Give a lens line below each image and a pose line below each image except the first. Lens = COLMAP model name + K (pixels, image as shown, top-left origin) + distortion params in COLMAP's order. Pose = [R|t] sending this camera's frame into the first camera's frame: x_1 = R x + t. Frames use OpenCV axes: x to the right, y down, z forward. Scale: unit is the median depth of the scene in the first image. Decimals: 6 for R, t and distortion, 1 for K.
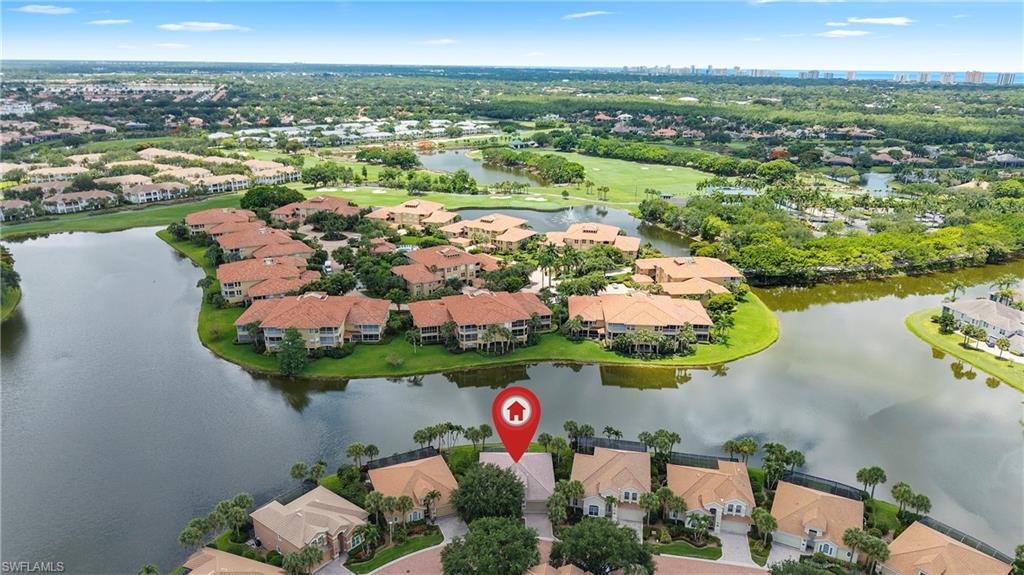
lens RADIAL K [[675.3, 0, 513.0], [0, 675.3, 287.8], [0, 0, 1]] dist [-0.000734, -0.010214]
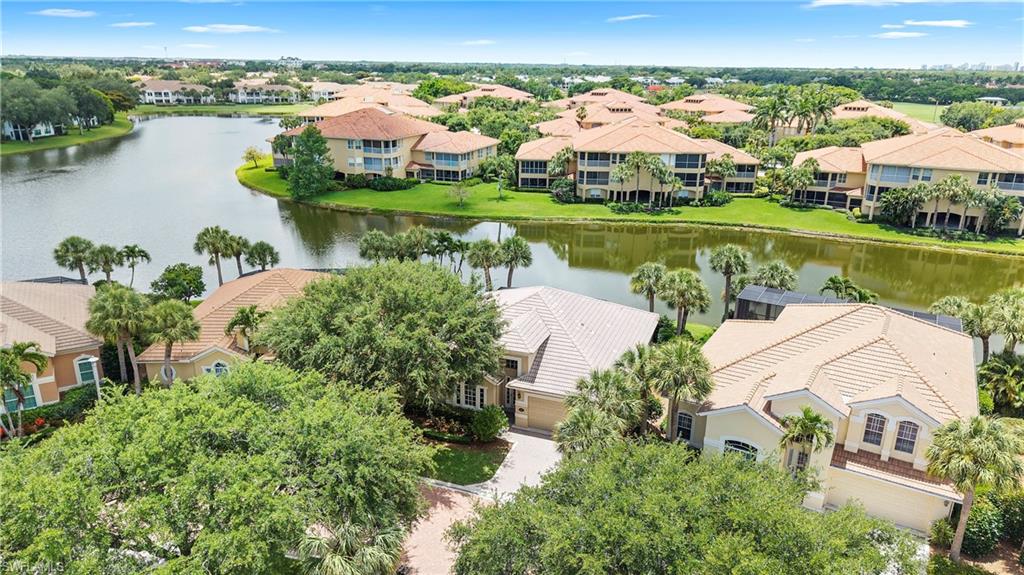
lens RADIAL K [[675.3, 0, 509.8], [0, 675.3, 286.7], [0, 0, 1]] dist [-0.000734, -0.010214]
pose [[0.930133, 0.117721, -0.347842, 0.077178], [-0.123855, 0.992290, 0.004633, 0.171406], [0.345706, 0.038773, 0.937542, 0.447016]]
